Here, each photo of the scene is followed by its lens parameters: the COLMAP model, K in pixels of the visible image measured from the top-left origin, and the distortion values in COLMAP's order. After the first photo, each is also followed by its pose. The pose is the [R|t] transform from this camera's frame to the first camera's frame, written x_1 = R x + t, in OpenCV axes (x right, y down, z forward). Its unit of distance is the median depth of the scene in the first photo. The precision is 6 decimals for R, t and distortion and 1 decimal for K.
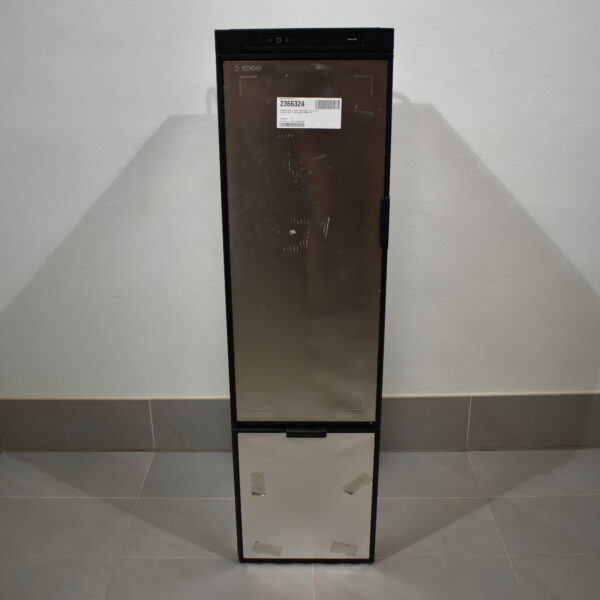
lens RADIAL K [[695.1, 0, 299.1], [0, 695.1, 299.8], [0, 0, 1]] dist [-0.085171, 0.000000]
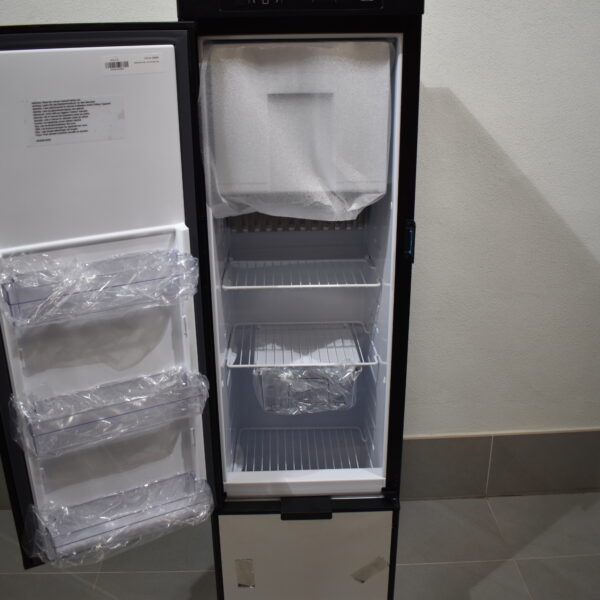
lens RADIAL K [[695.1, 0, 296.7], [0, 695.1, 302.1], [0, 0, 1]] dist [-0.085171, 0.000000]
pose [[0.999366, -0.016928, 0.031329, -0.017386], [0.016243, 0.999626, 0.022000, -0.053463], [-0.031690, -0.021477, 0.999267, 0.191149]]
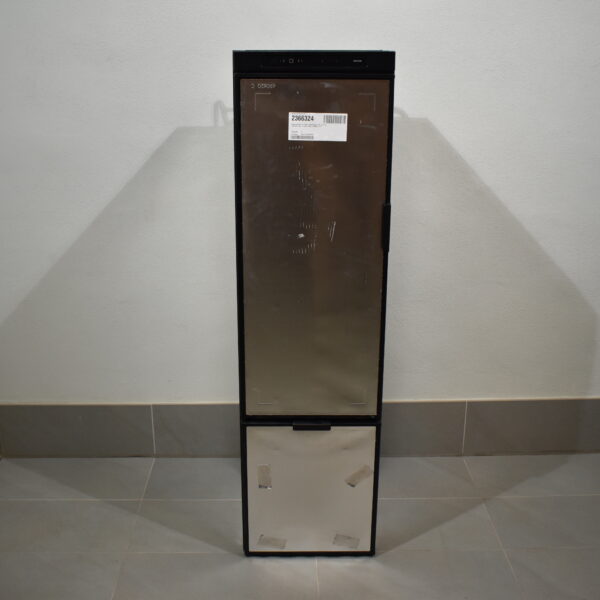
lens RADIAL K [[759.4, 0, 302.4], [0, 759.4, 301.2], [0, 0, 1]] dist [-0.083680, 0.000000]
pose [[0.999593, 0.002651, 0.028415, -0.031091], [-0.001694, 0.999432, -0.033656, 0.033781], [-0.028488, 0.033594, 0.999029, -0.136353]]
